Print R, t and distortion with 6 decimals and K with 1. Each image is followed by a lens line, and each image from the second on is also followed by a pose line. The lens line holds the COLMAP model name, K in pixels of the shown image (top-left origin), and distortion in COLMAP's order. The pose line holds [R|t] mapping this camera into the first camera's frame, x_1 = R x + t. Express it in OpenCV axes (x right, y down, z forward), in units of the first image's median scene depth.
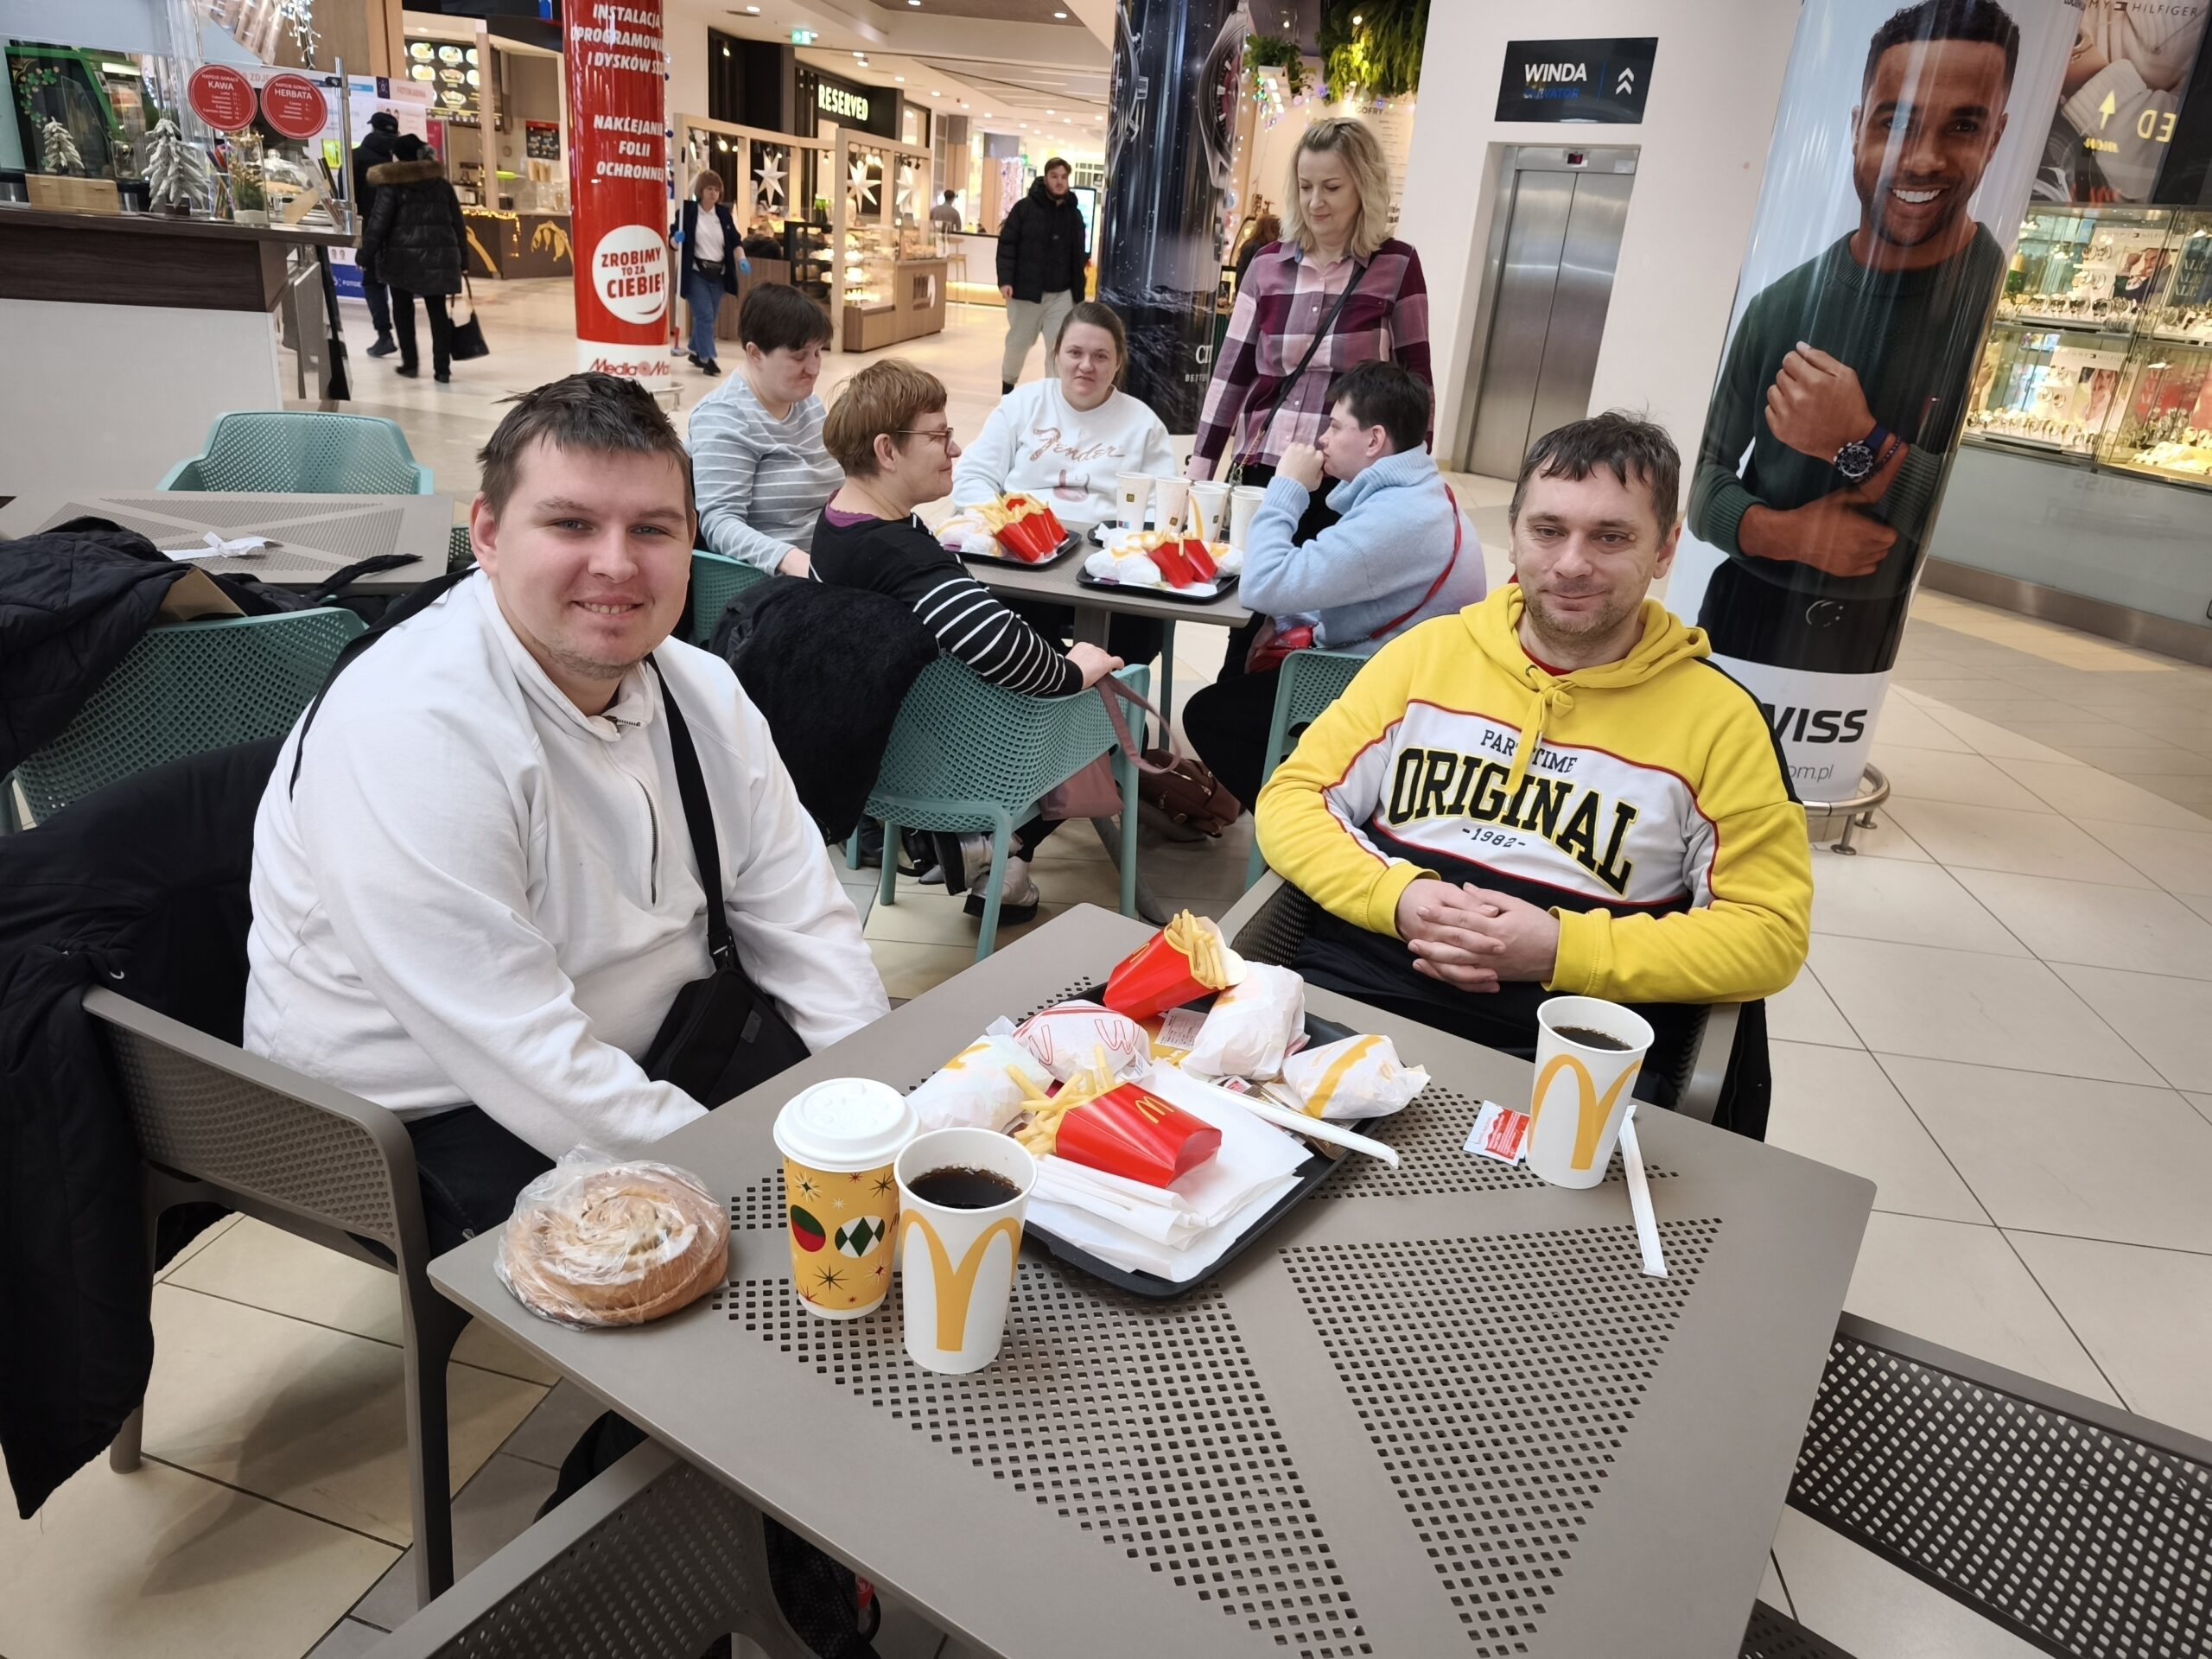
lens RADIAL K [[1485.0, 0, 1106.0], [0, 1485.0, 829.5], [0, 0, 1]] dist [0.025461, -0.040913]
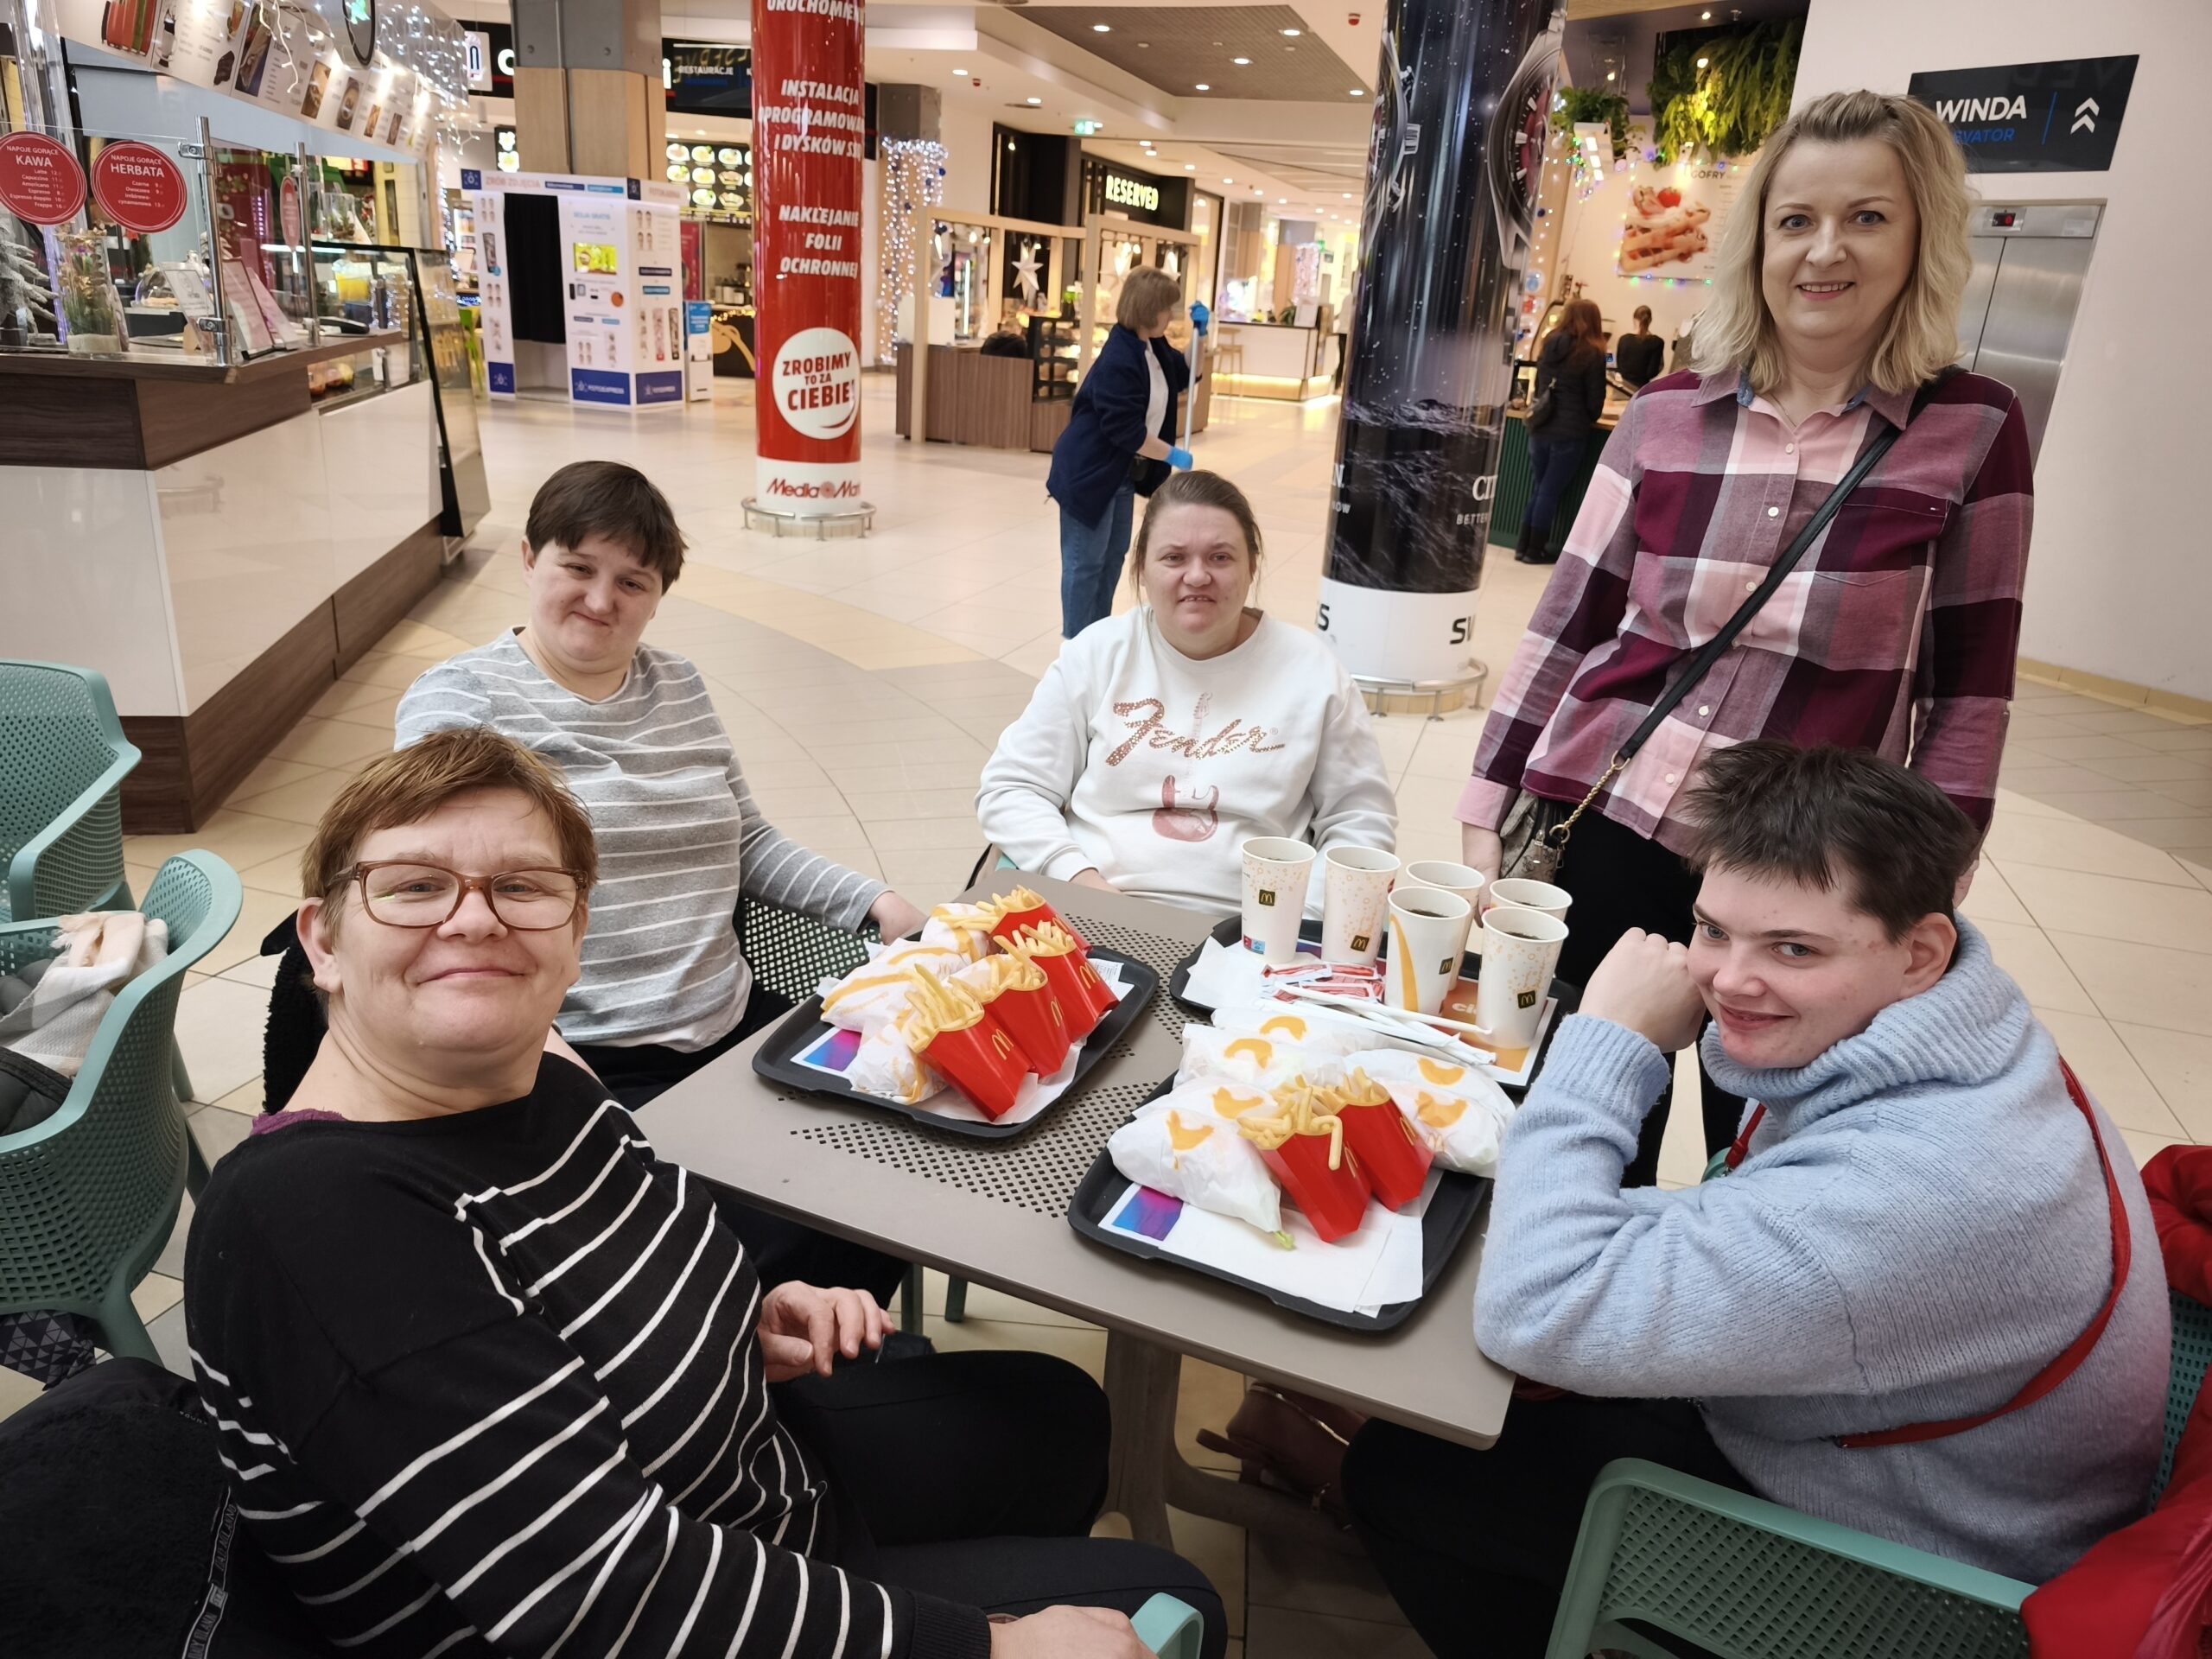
lens RADIAL K [[1476.5, 0, 1106.0], [0, 1476.5, 829.5], [0, 0, 1]] dist [-0.005851, -0.001731]
pose [[0.981414, 0.045049, -0.186541, 0.019901], [-0.053773, 0.997671, -0.041972, -0.083522], [0.184216, 0.051223, 0.981550, 0.194571]]
